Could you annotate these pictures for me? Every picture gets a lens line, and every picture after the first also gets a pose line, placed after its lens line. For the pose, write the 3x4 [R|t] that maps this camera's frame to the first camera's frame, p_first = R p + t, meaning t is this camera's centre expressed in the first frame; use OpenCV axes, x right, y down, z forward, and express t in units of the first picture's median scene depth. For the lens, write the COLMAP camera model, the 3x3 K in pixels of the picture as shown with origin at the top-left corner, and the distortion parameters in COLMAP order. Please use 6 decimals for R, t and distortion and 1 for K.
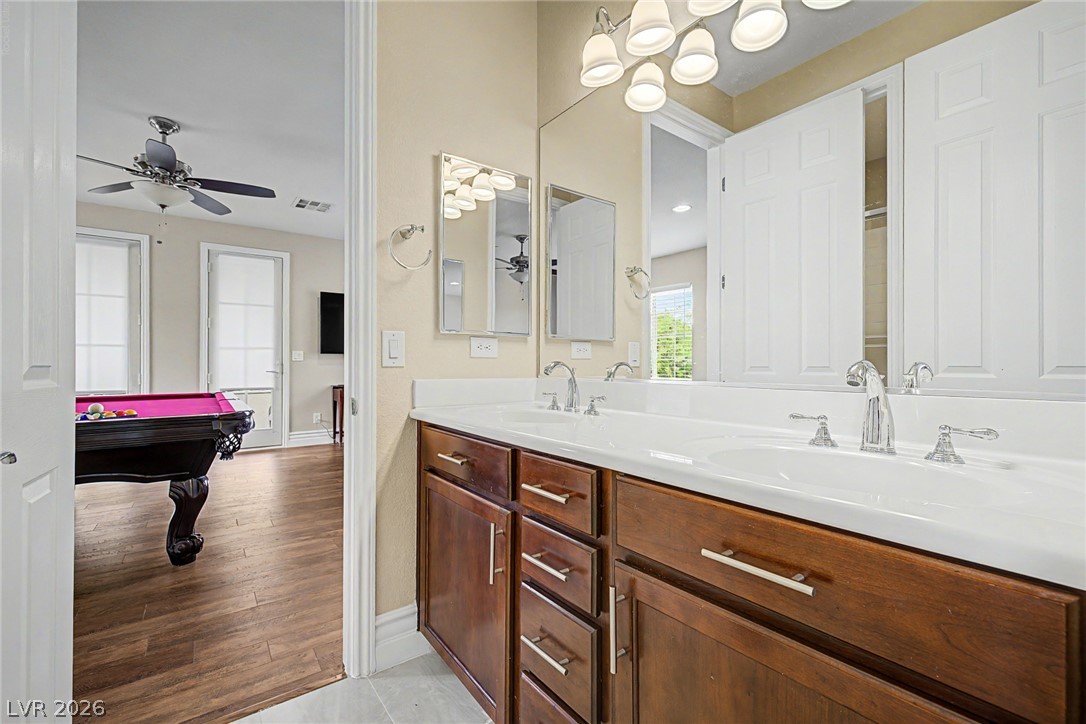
lens RADIAL K [[461.3, 0, 535.8], [0, 461.3, 362.2], [0, 0, 1]] dist [0.002500, 0.000094]
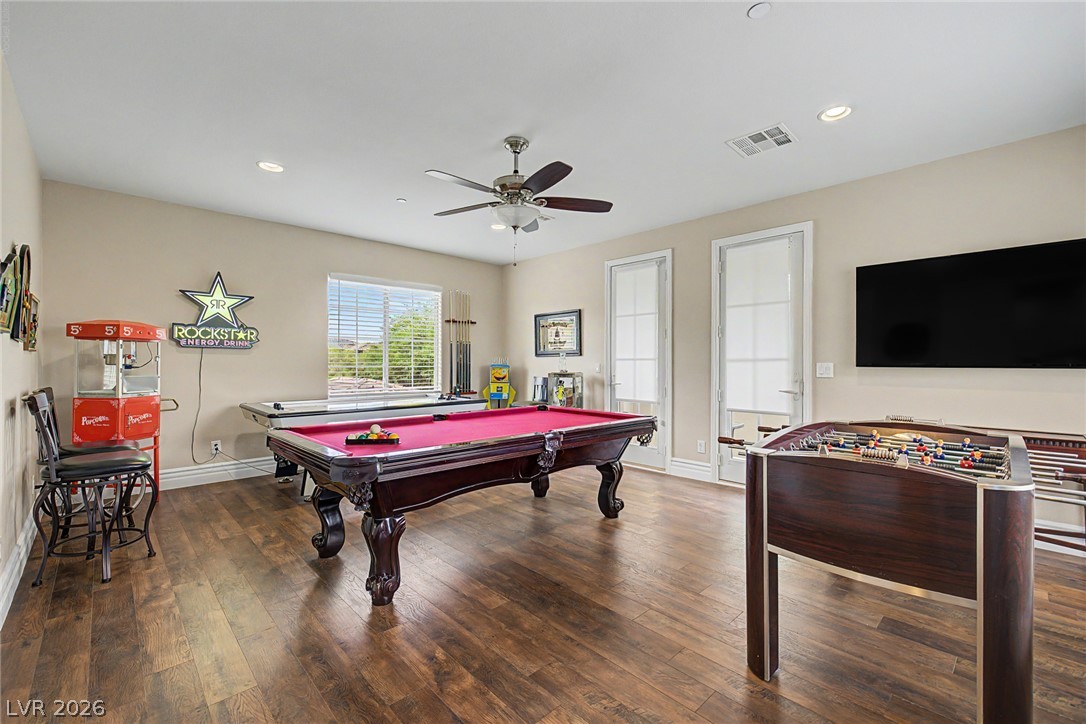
lens RADIAL K [[461.3, 0, 535.8], [0, 461.3, 362.2], [0, 0, 1]] dist [0.002500, 0.000094]
pose [[0.130721, 0.001897, -0.991417, 0.175775], [0.001404, 0.999997, 0.002098, -0.050759], [0.991418, -0.001666, 0.130718, 0.922565]]
